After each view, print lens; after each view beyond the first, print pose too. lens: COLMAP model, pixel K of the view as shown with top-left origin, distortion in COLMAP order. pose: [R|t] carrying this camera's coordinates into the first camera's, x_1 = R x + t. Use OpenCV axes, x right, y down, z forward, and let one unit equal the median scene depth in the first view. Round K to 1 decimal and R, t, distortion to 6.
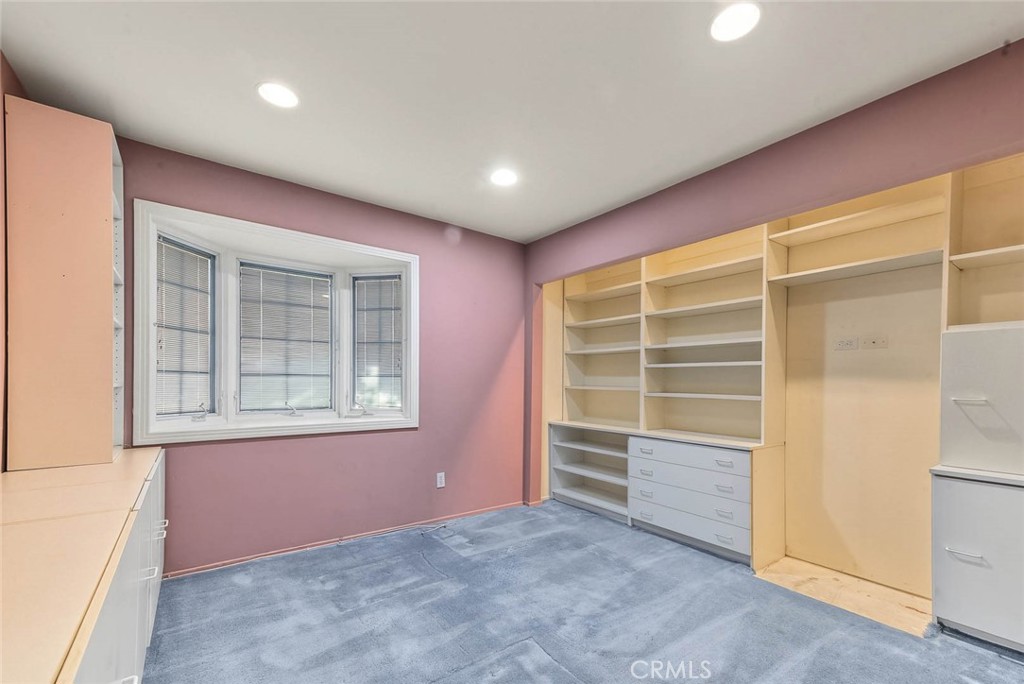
lens RADIAL K [[423.0, 0, 514.4], [0, 423.0, 386.5], [0, 0, 1]] dist [-0.000361, -0.000046]
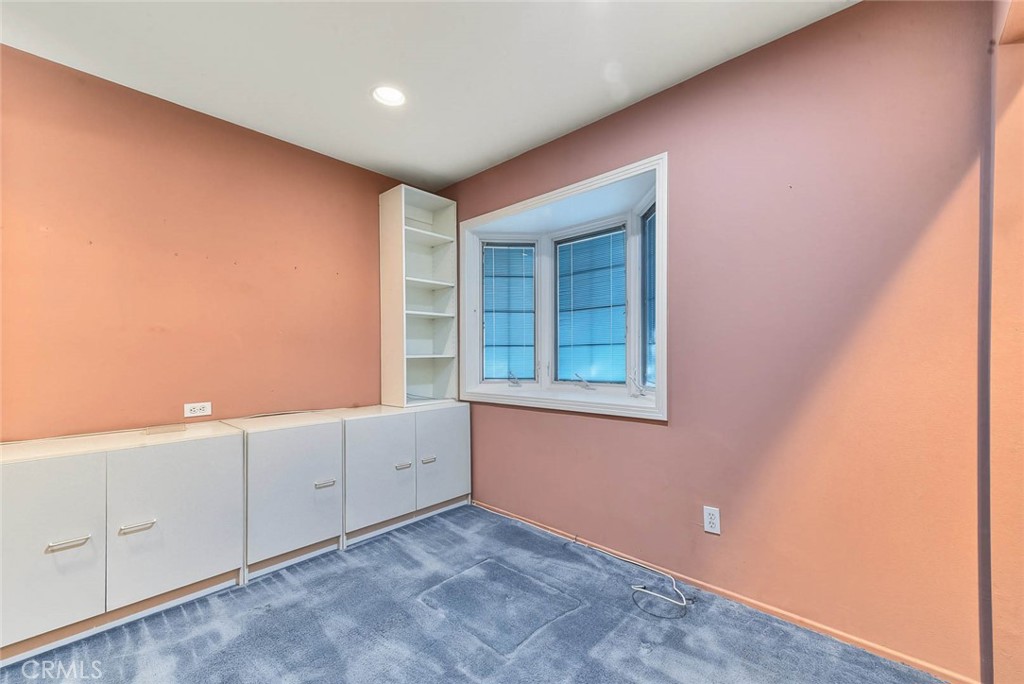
lens RADIAL K [[412.4, 0, 511.0], [0, 412.4, 357.5], [0, 0, 1]] dist [0.002711, 0.000070]
pose [[0.191718, -0.002062, -0.981448, 0.350710], [-0.001237, 0.999996, -0.002343, 0.002782], [0.981449, 0.001664, 0.191715, 0.676854]]
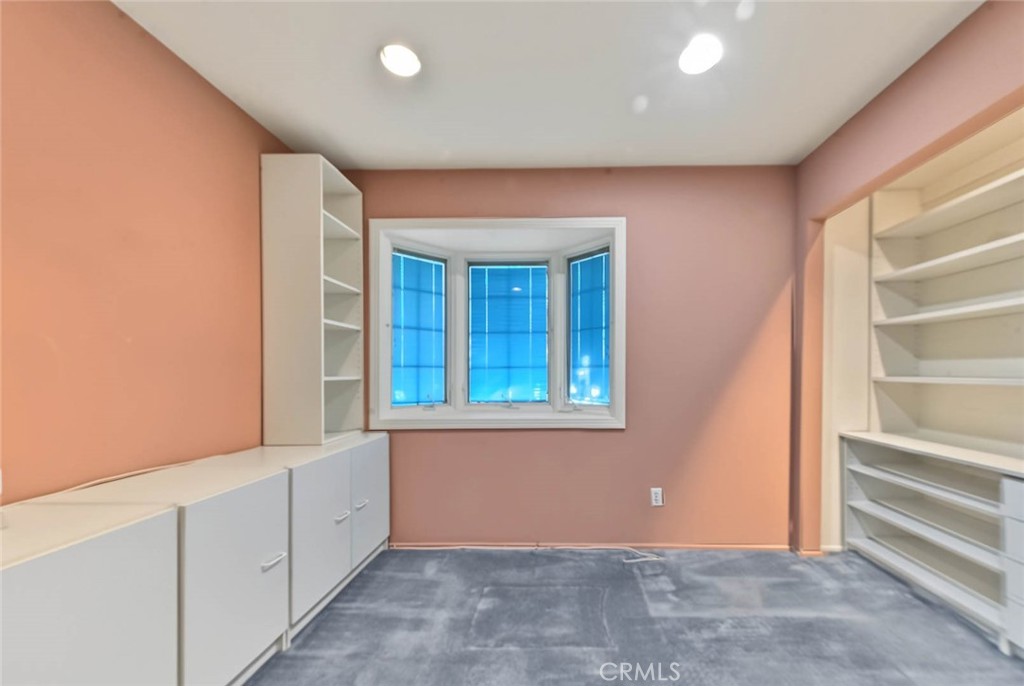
lens RADIAL K [[431.0, 0, 513.7], [0, 431.0, 379.7], [0, 0, 1]] dist [0.003380, -0.000013]
pose [[0.795099, -0.001028, -0.606479, 0.110170], [0.003239, 0.999992, 0.002550, -0.000509], [0.606472, -0.003992, 0.795095, 0.217908]]
